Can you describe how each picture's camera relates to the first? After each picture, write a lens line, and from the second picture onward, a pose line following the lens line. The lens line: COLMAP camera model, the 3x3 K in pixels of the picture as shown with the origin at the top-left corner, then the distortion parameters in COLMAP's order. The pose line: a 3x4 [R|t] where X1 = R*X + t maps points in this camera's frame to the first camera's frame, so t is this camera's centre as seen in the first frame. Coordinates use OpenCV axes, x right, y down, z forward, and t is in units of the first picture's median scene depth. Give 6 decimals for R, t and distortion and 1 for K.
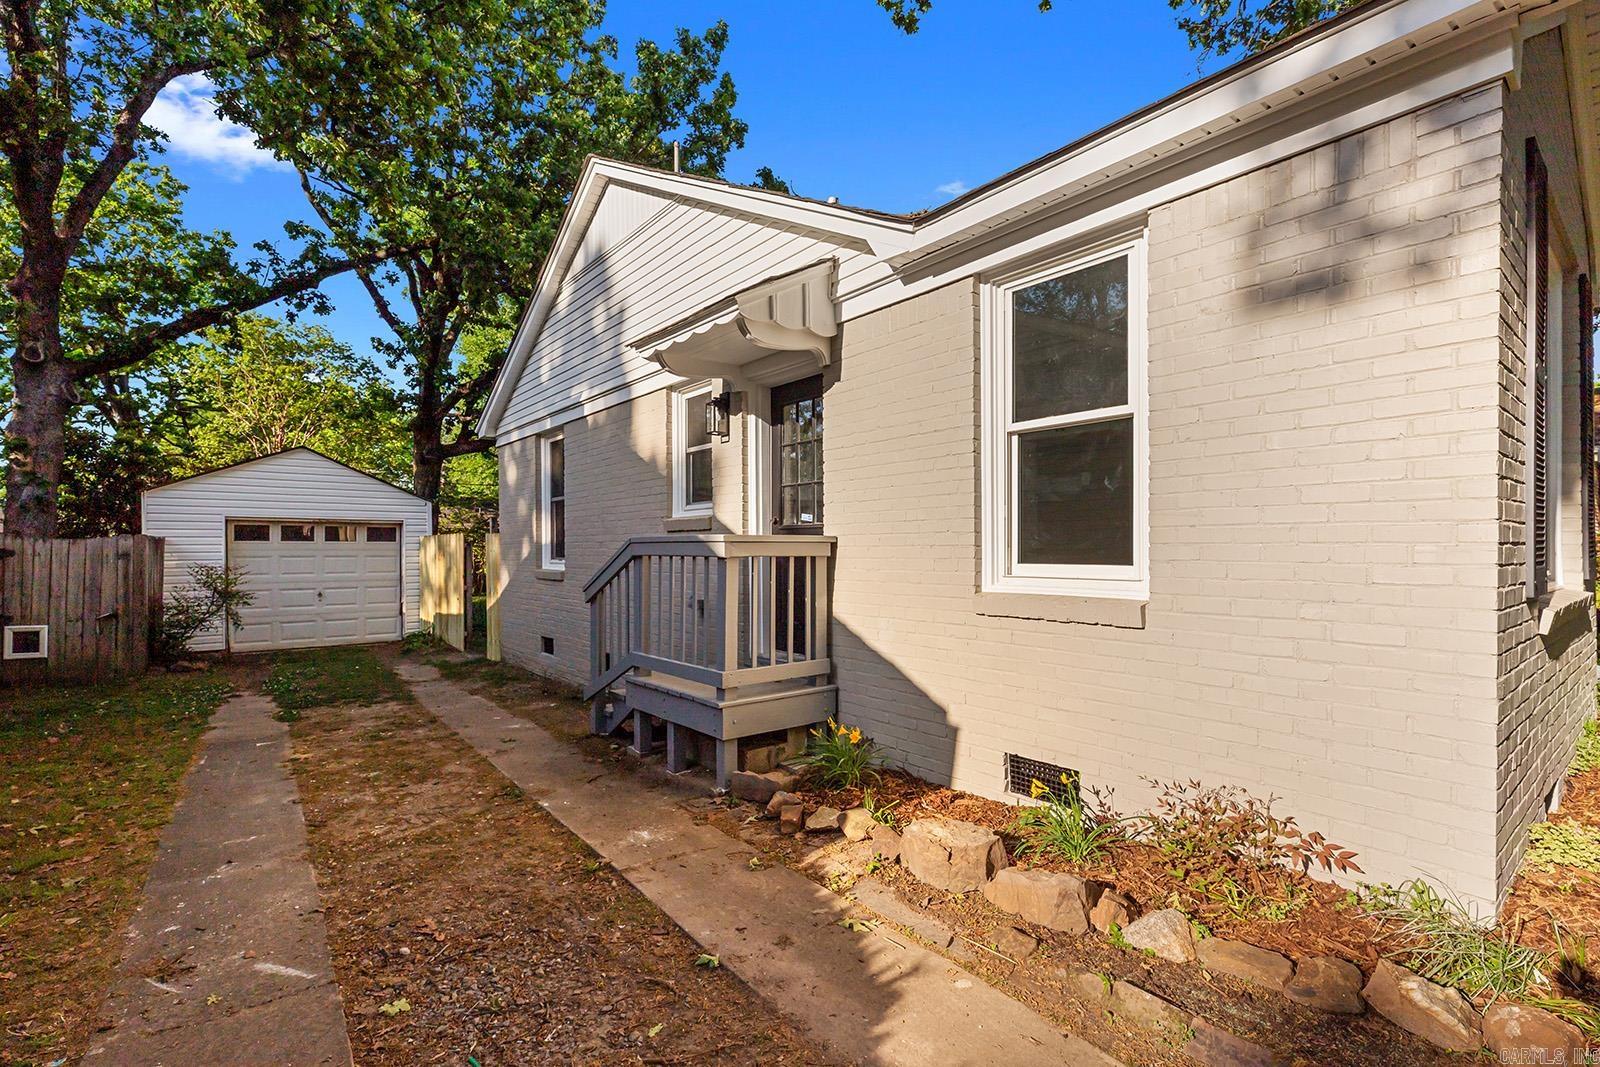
lens RADIAL K [[738.1, 0, 796.9], [0, 738.1, 566.5], [0, 0, 1]] dist [0.000102, 0.000550]
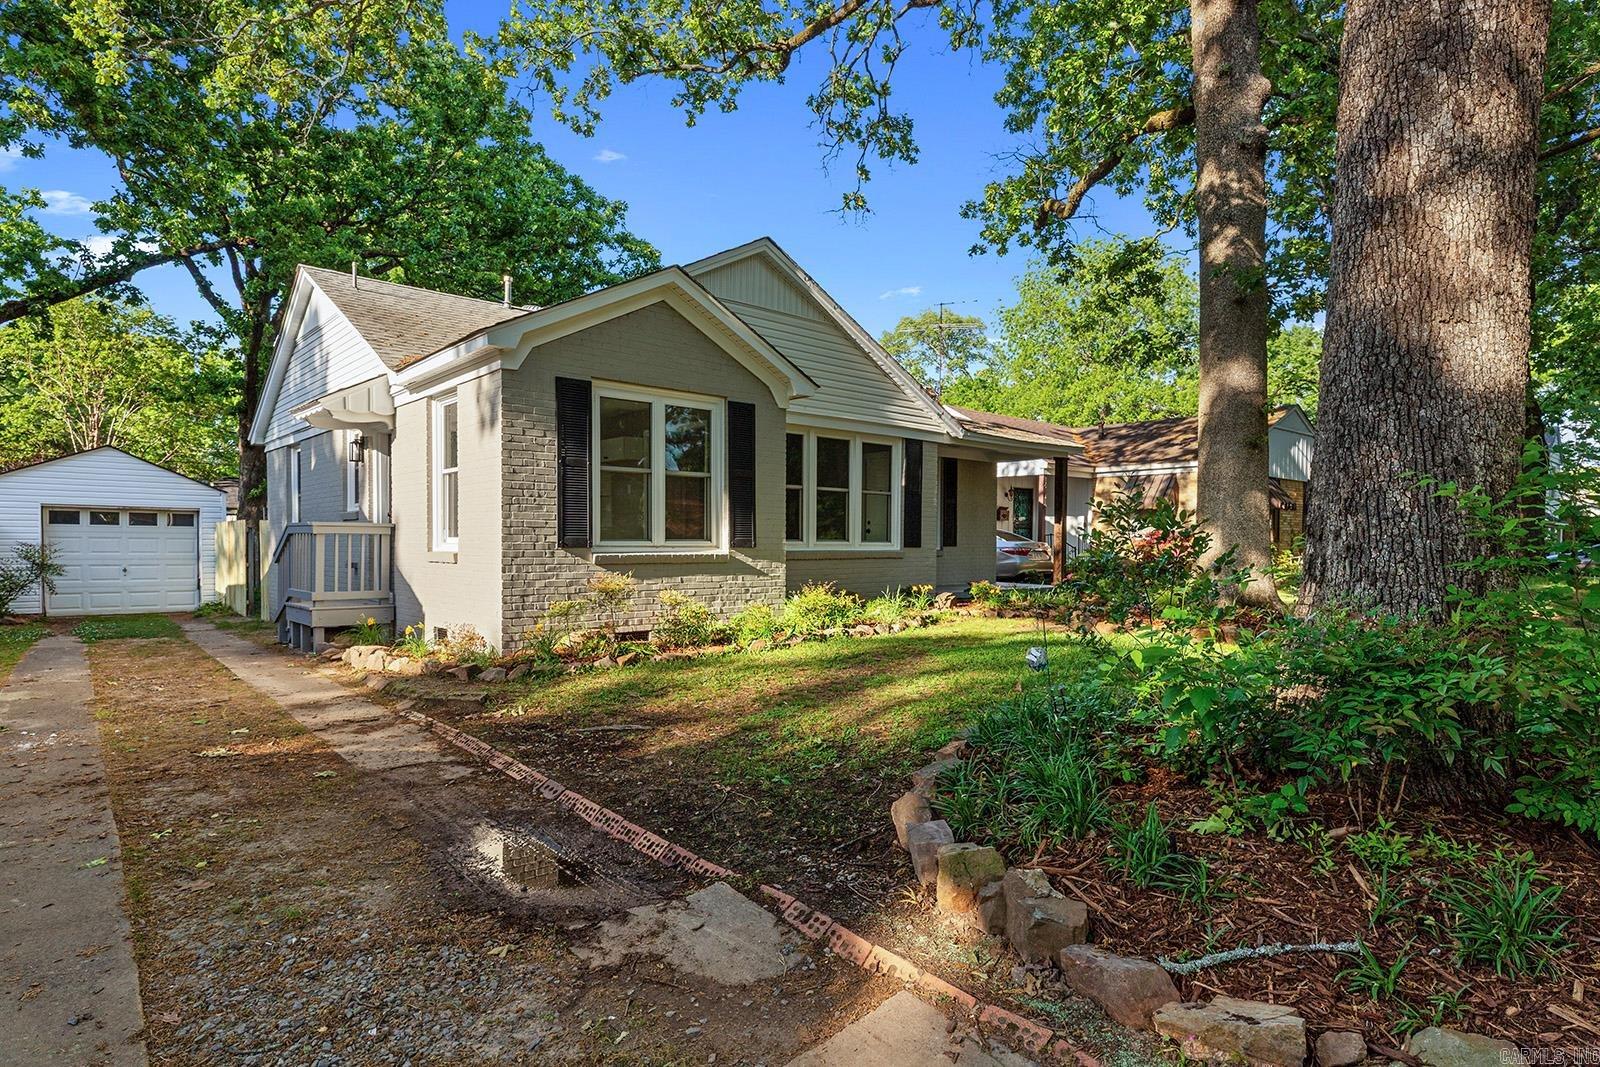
lens RADIAL K [[882.9, 0, 802.0], [0, 882.9, 582.7], [0, 0, 1]] dist [0.005850, -0.001602]
pose [[0.998466, 0.007226, 0.054894, 0.311828], [-0.008340, 0.999763, 0.020093, 0.017706], [-0.054736, -0.020520, 0.998290, -0.413276]]
